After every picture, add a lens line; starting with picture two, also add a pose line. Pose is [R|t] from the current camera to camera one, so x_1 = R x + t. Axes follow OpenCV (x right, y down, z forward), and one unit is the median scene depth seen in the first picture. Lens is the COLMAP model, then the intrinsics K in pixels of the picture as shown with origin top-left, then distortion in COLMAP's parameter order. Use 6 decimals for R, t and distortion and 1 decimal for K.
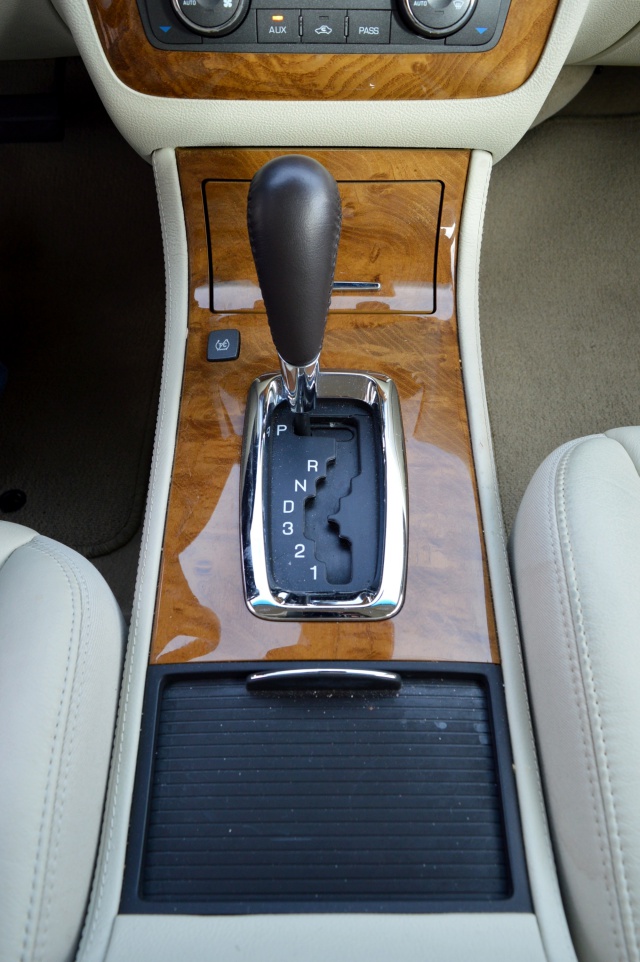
lens RADIAL K [[801.4, 0, 319.3], [0, 801.4, 508.2], [0, 0, 1]] dist [-0.095868, 0.022751]
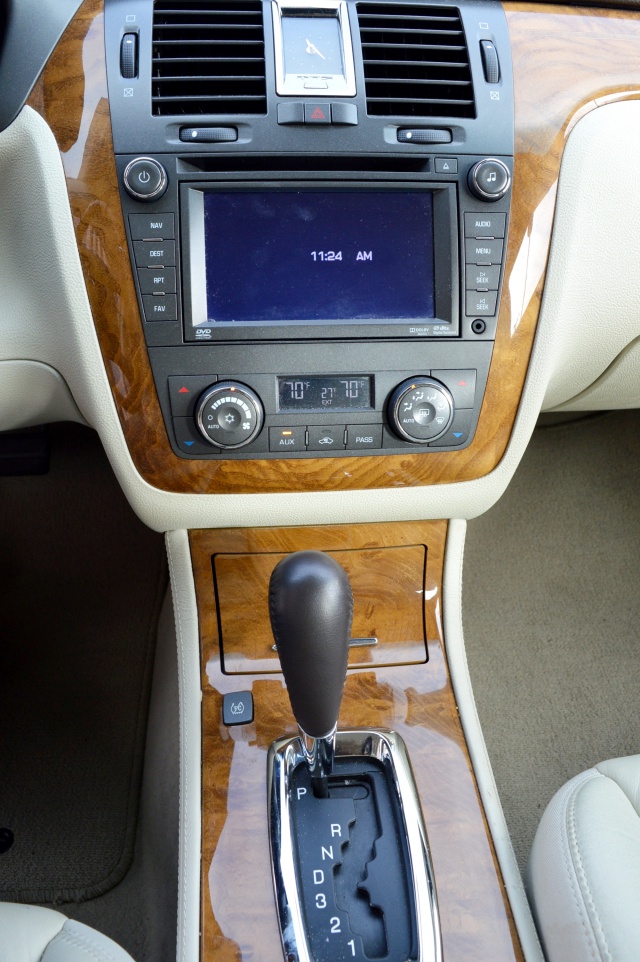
lens RADIAL K [[801.4, 0, 319.3], [0, 801.4, 508.2], [0, 0, 1]] dist [-0.095868, 0.022751]
pose [[0.995177, -0.037868, 0.090493, -0.106642], [0.063131, 0.953299, -0.295357, -0.149811], [-0.075082, 0.299645, 0.951092, -0.104762]]
